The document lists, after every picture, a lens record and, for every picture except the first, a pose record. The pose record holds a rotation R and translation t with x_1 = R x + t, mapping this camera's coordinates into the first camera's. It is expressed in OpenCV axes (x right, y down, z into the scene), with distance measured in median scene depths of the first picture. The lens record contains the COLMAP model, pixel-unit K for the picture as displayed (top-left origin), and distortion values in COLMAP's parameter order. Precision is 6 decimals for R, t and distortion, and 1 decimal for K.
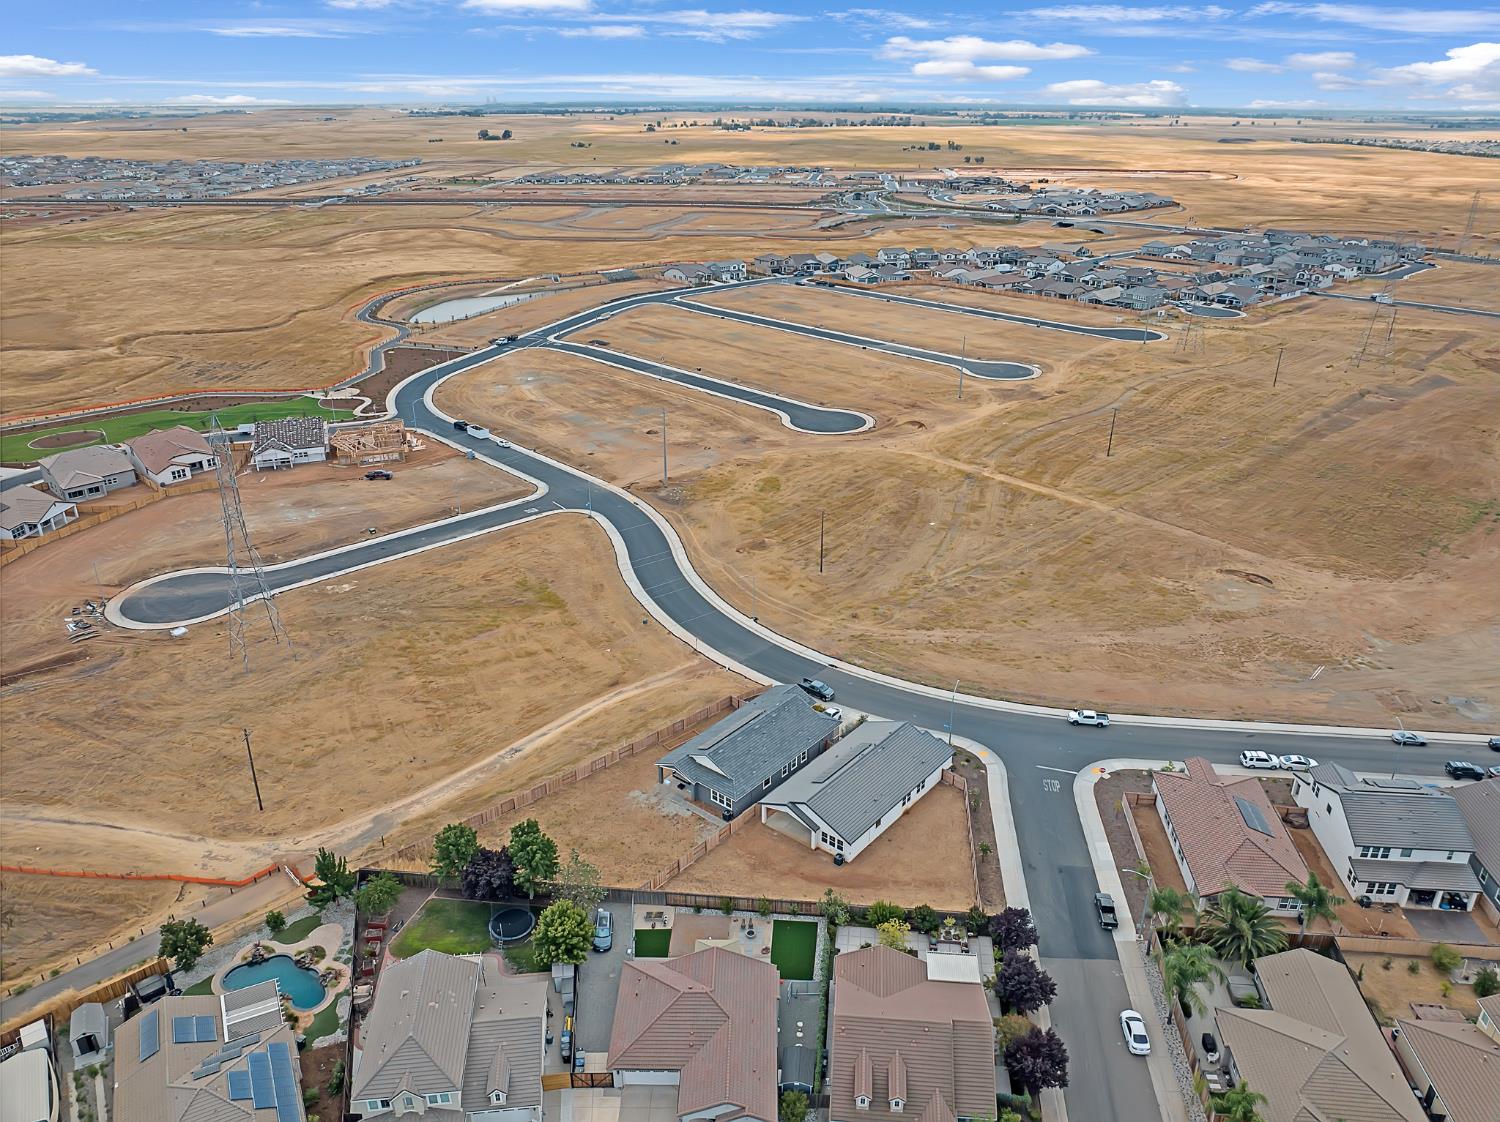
lens RADIAL K [[1068.9, 0, 754.3], [0, 1068.9, 562.7], [0, 0, 1]] dist [-0.010878, -0.006973]
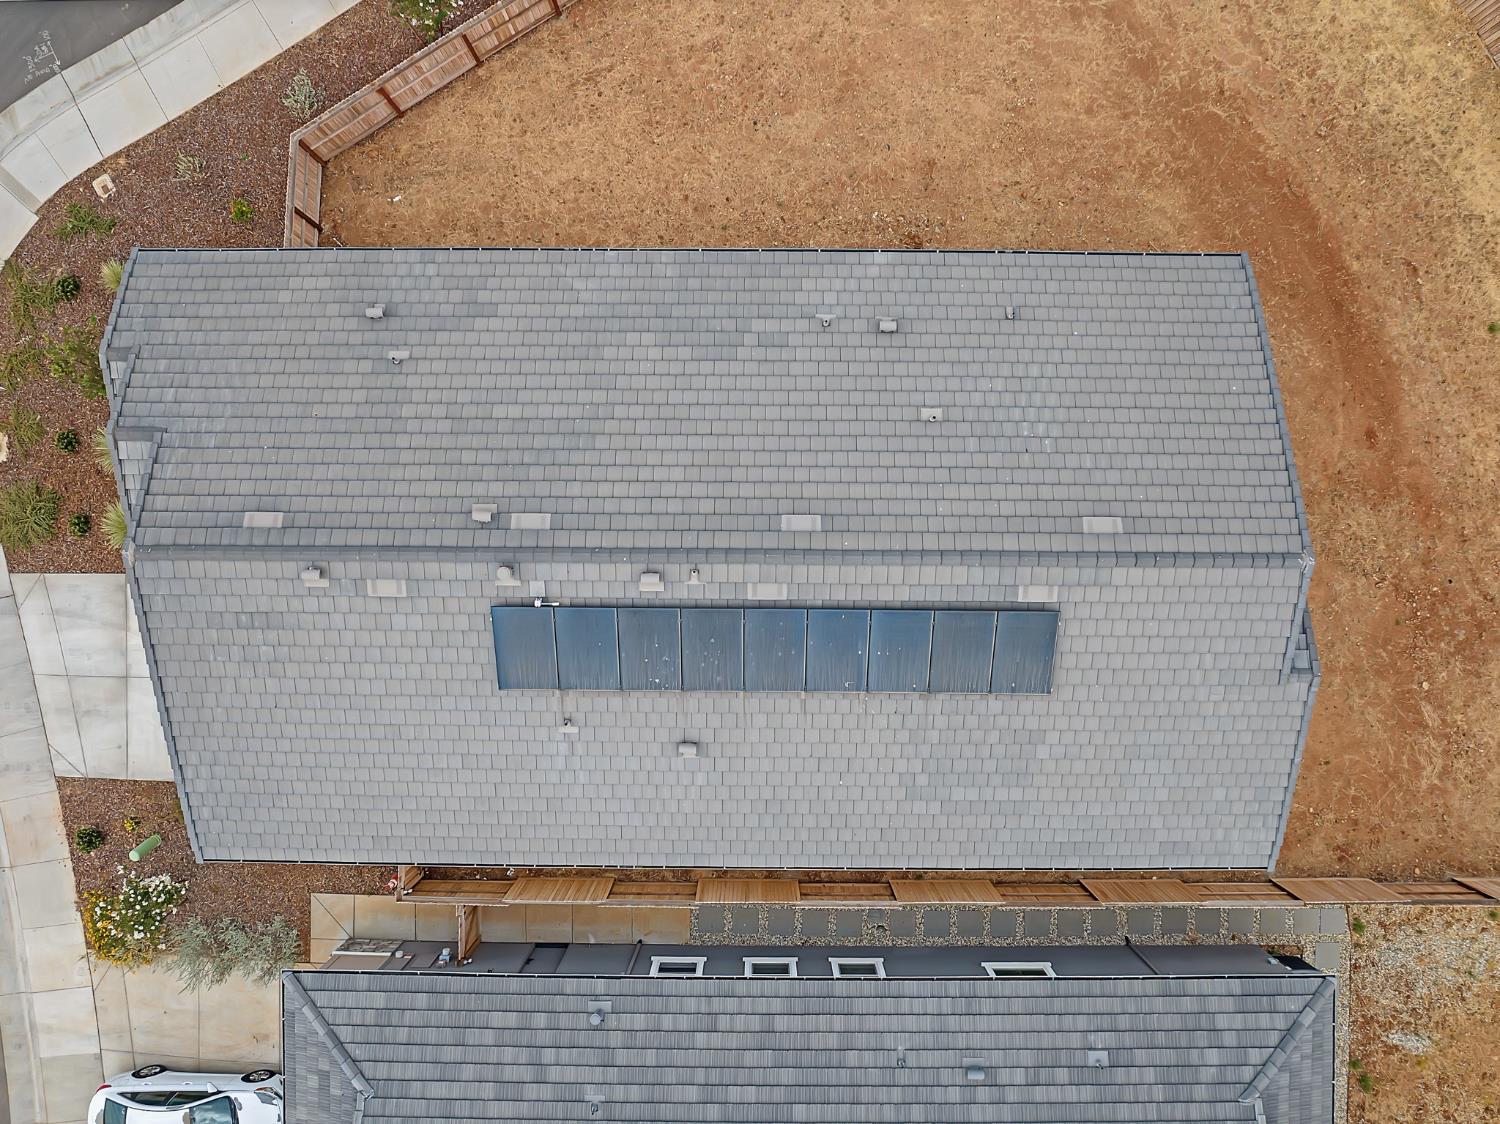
lens RADIAL K [[1052.1, 0, 757.4], [0, 1052.1, 561.5], [0, 0, 1]] dist [-0.038412, 0.009560]
pose [[-0.626661, -0.779273, 0.005502, 0.070625], [0.325237, -0.255114, 0.910570, 0.039163], [-0.708179, 0.572408, 0.413318, 0.706825]]
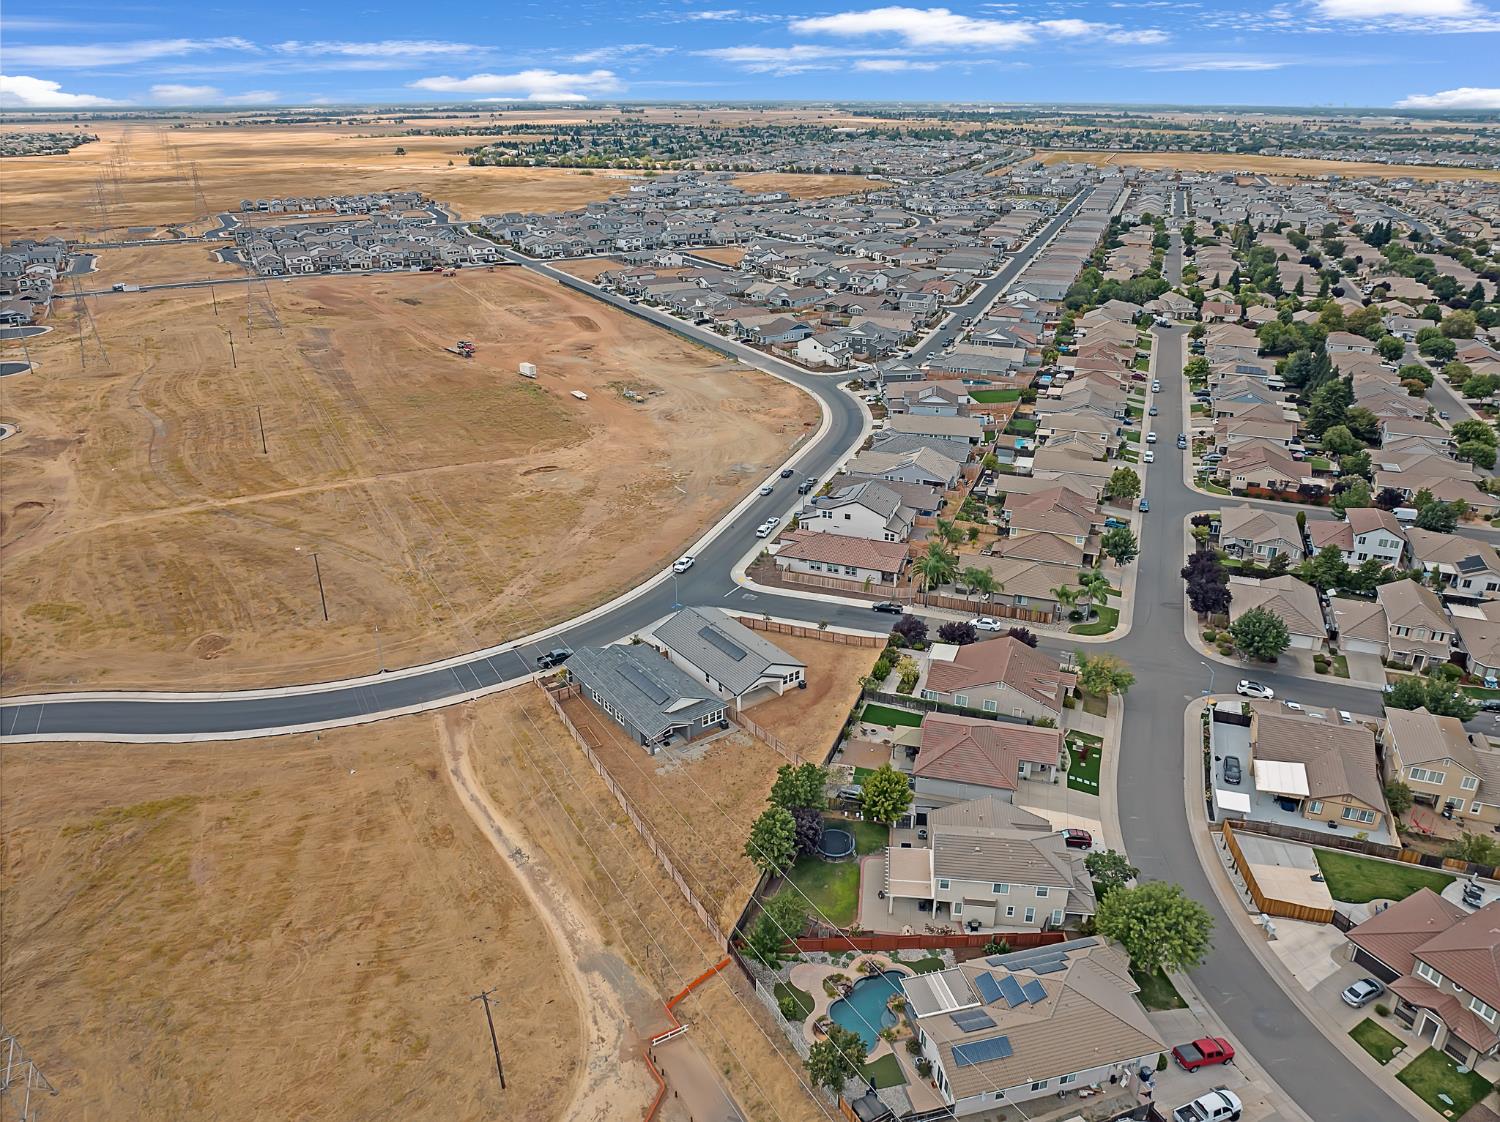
lens RADIAL K [[1068.9, 0, 754.3], [0, 1068.9, 562.7], [0, 0, 1]] dist [-0.010878, -0.006973]
pose [[0.247920, -0.395878, 0.884204, -0.709875], [0.395182, 0.874636, 0.280791, -0.163376], [-0.884515, 0.279808, 0.373283, 0.374468]]
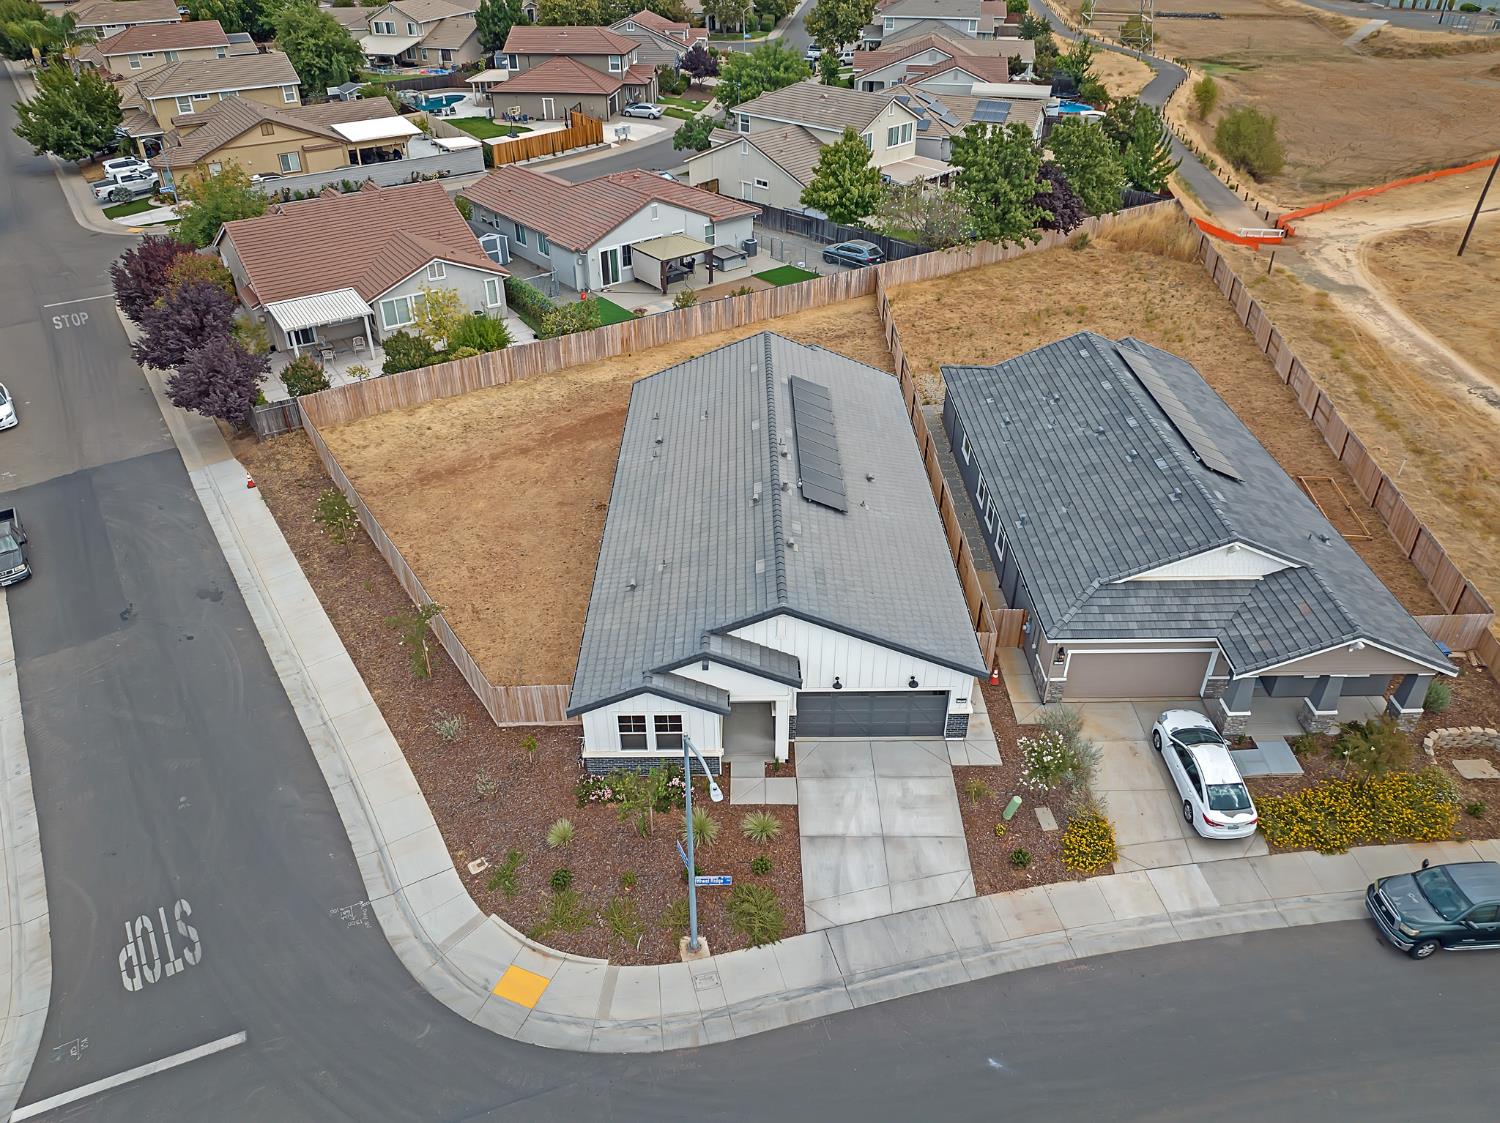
lens RADIAL K [[1052.1, 0, 757.4], [0, 1052.1, 561.0], [0, 0, 1]] dist [-0.038412, 0.009560]
pose [[-0.764099, 0.359673, -0.535526, 0.212408], [-0.266245, 0.580318, 0.769639, -0.024195], [0.587594, 0.730662, -0.347659, 0.855650]]
